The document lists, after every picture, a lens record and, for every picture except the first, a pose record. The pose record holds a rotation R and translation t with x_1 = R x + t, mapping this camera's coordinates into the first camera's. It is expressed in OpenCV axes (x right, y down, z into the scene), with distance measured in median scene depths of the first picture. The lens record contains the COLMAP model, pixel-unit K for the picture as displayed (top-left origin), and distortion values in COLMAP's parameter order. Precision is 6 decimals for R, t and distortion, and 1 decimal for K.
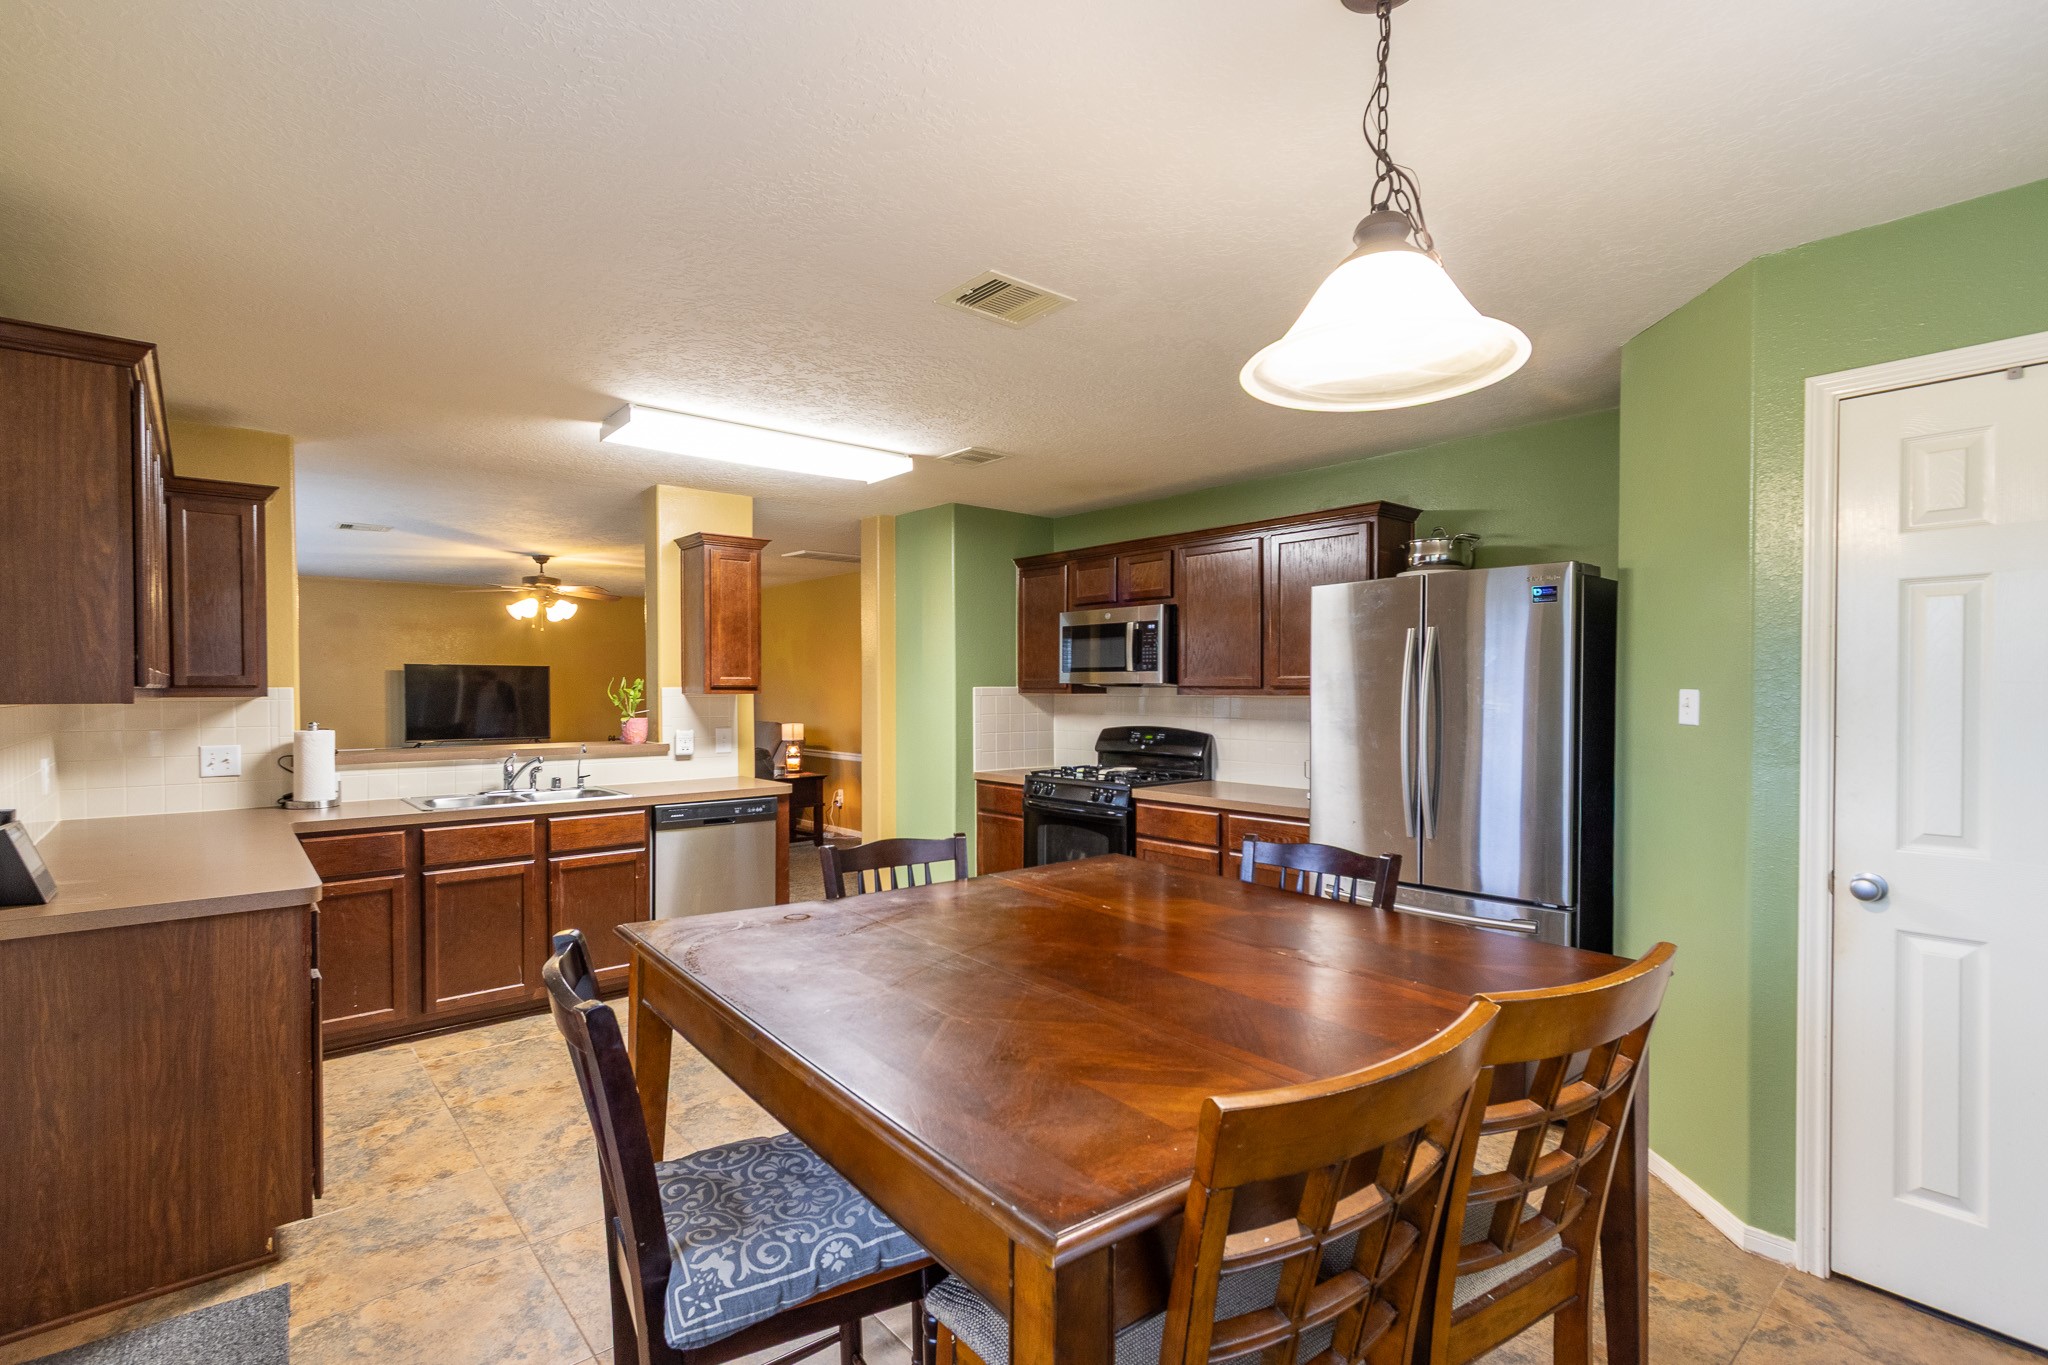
lens RADIAL K [[943.9, 0, 993.4], [0, 943.9, 704.5], [0, 0, 1]] dist [0.002988, -0.001364]
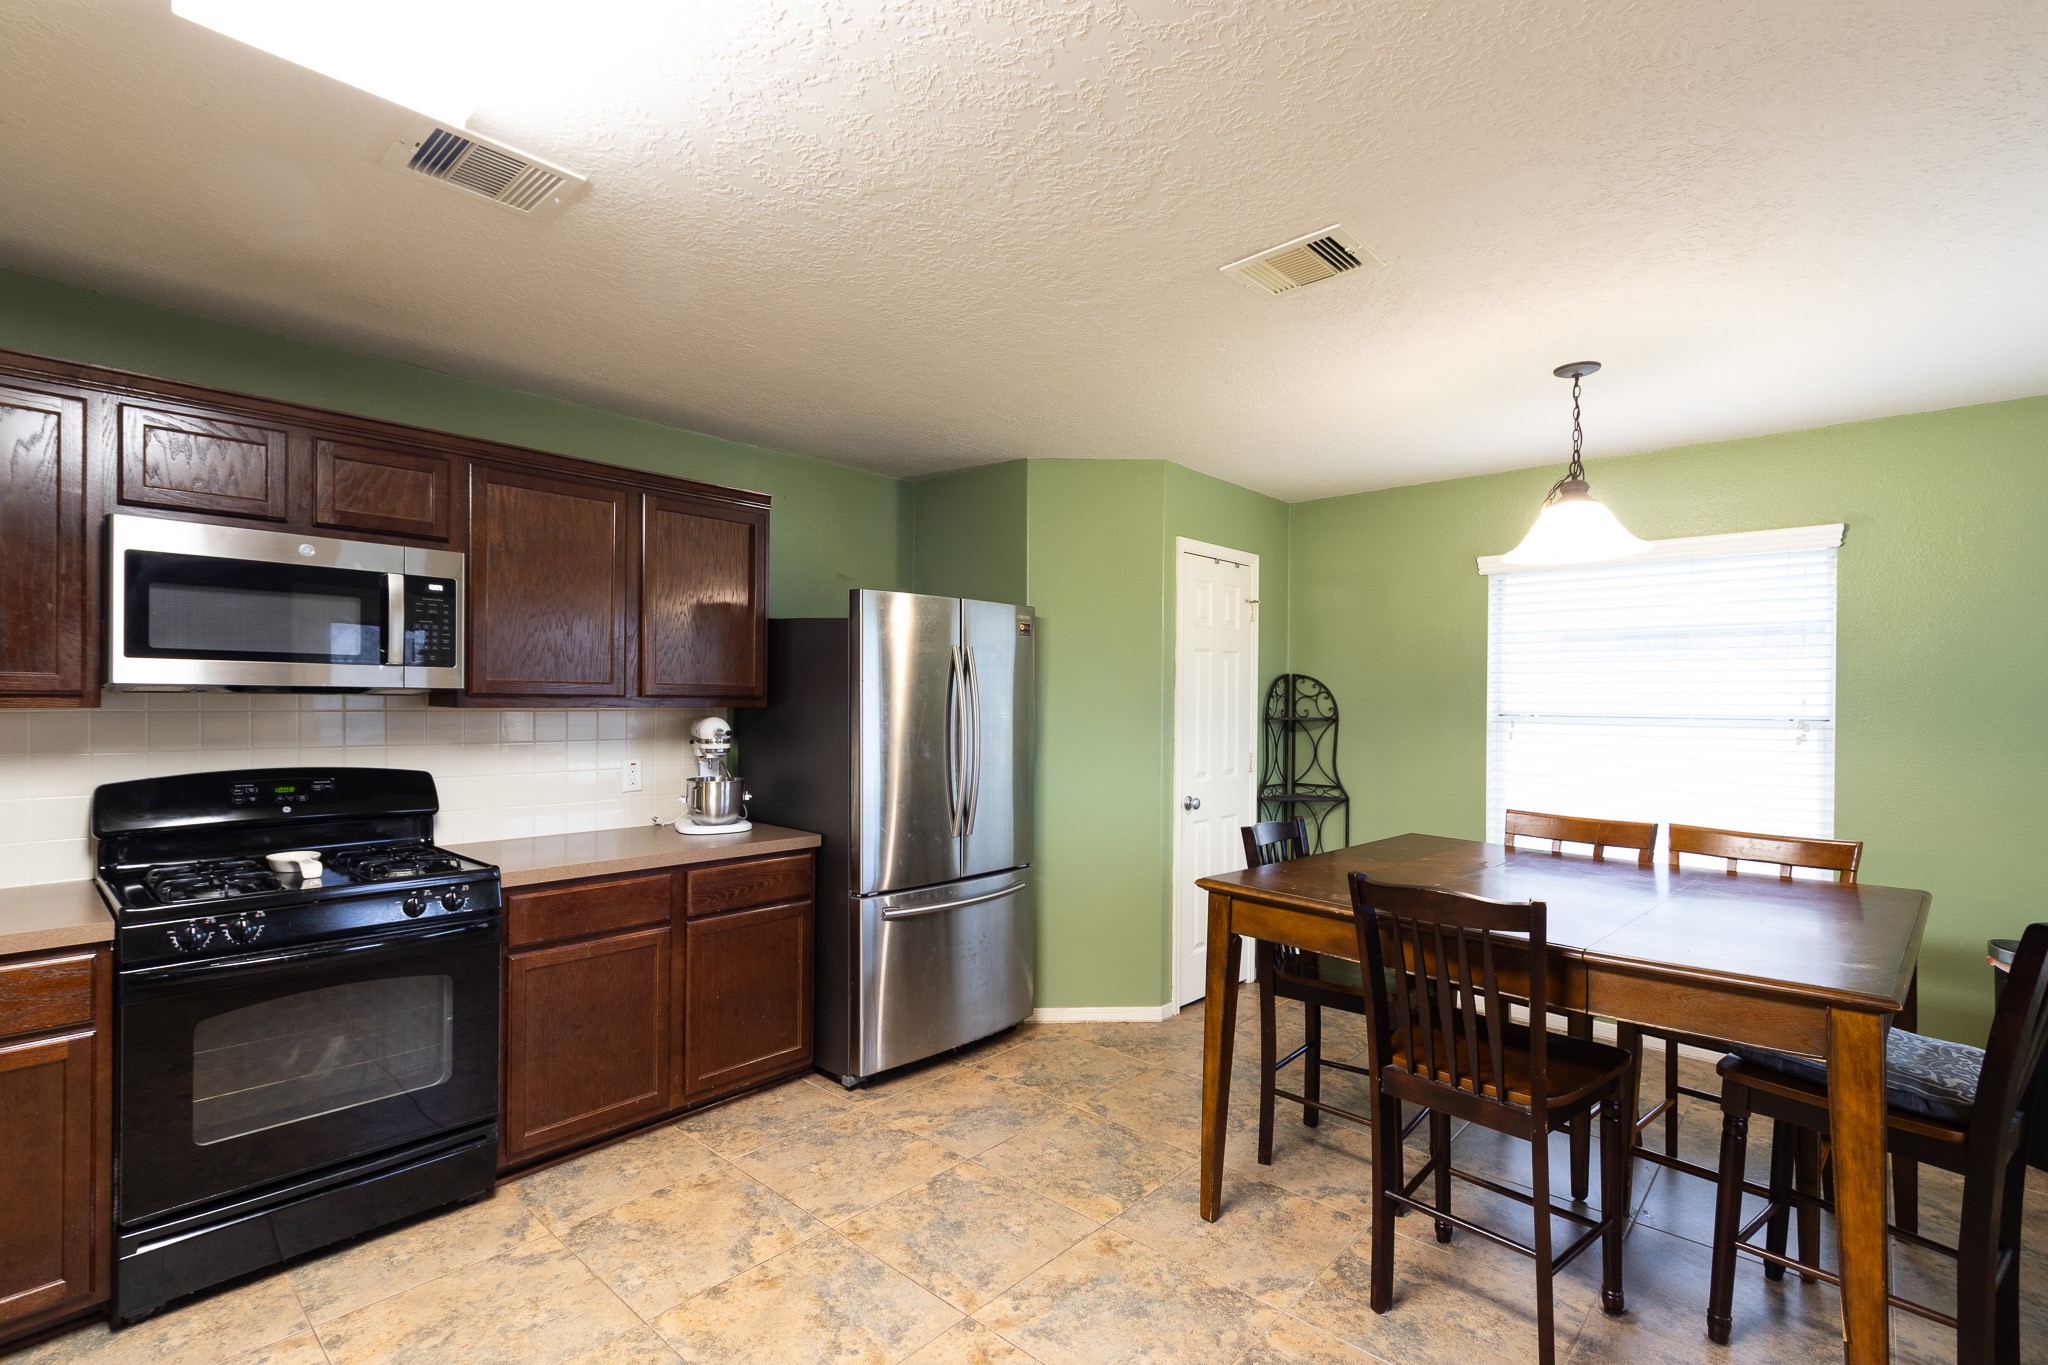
lens RADIAL K [[938.0, 0, 1002.0], [0, 938.0, 705.7], [0, 0, 1]] dist [0.006707, -0.000771]
pose [[-0.121529, -0.015120, 0.992473, -0.430316], [0.009746, 0.999818, 0.016426, -0.017719], [-0.992540, 0.011669, -0.121359, 0.731861]]
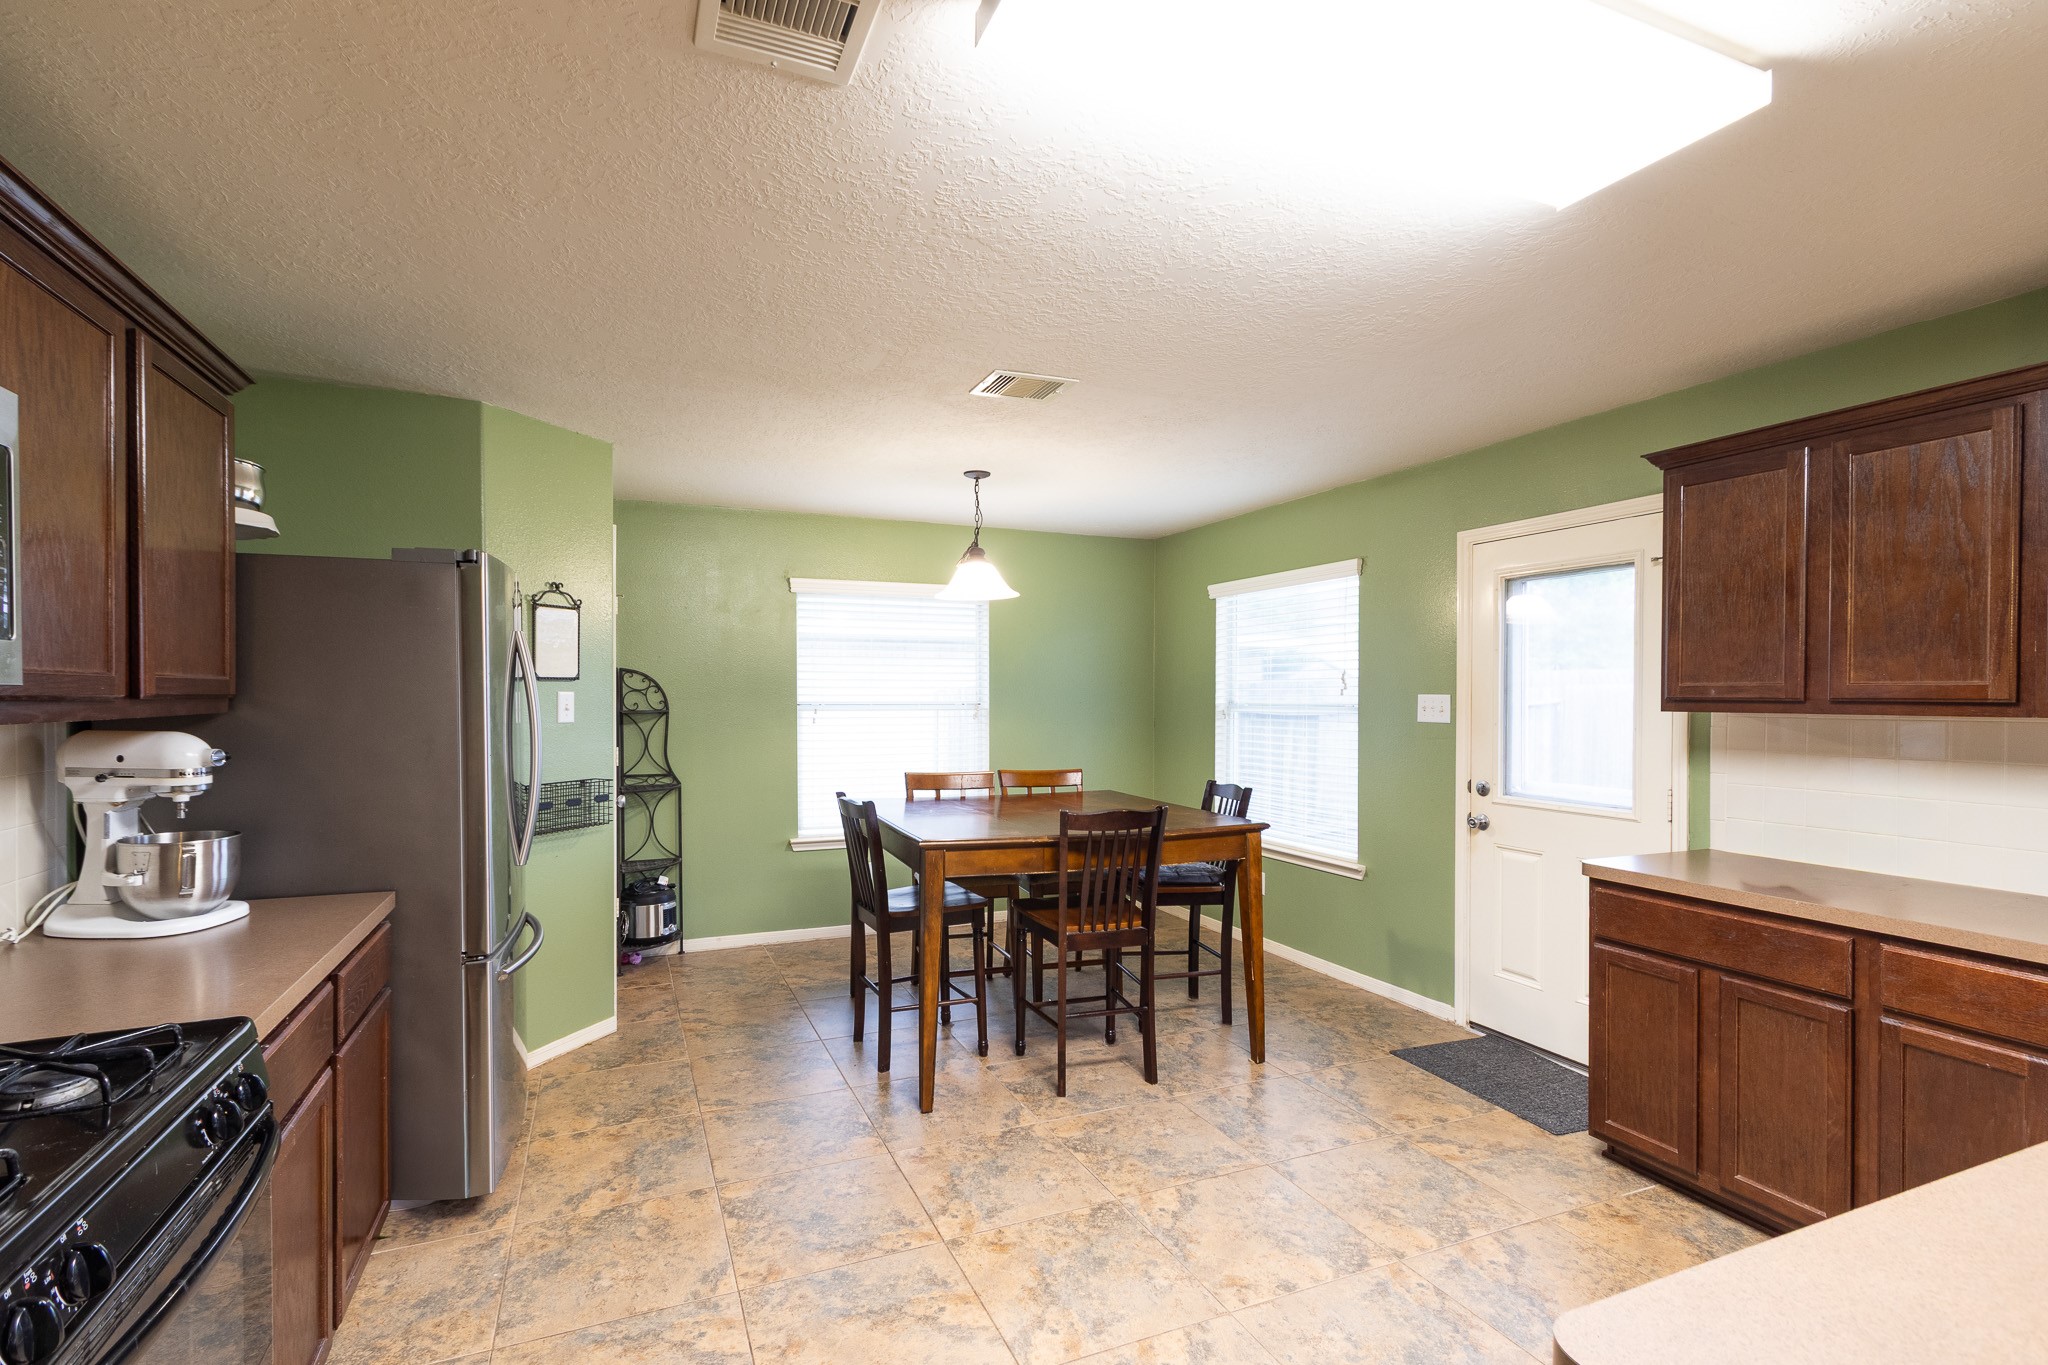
lens RADIAL K [[941.5, 0, 1003.1], [0, 941.5, 694.0], [0, 0, 1]] dist [-0.000344, -0.000528]
pose [[-0.954724, -0.004285, 0.297461, -0.170513], [0.002138, 0.999772, 0.021265, -0.025132], [-0.297484, 0.020938, -0.954497, 1.160912]]
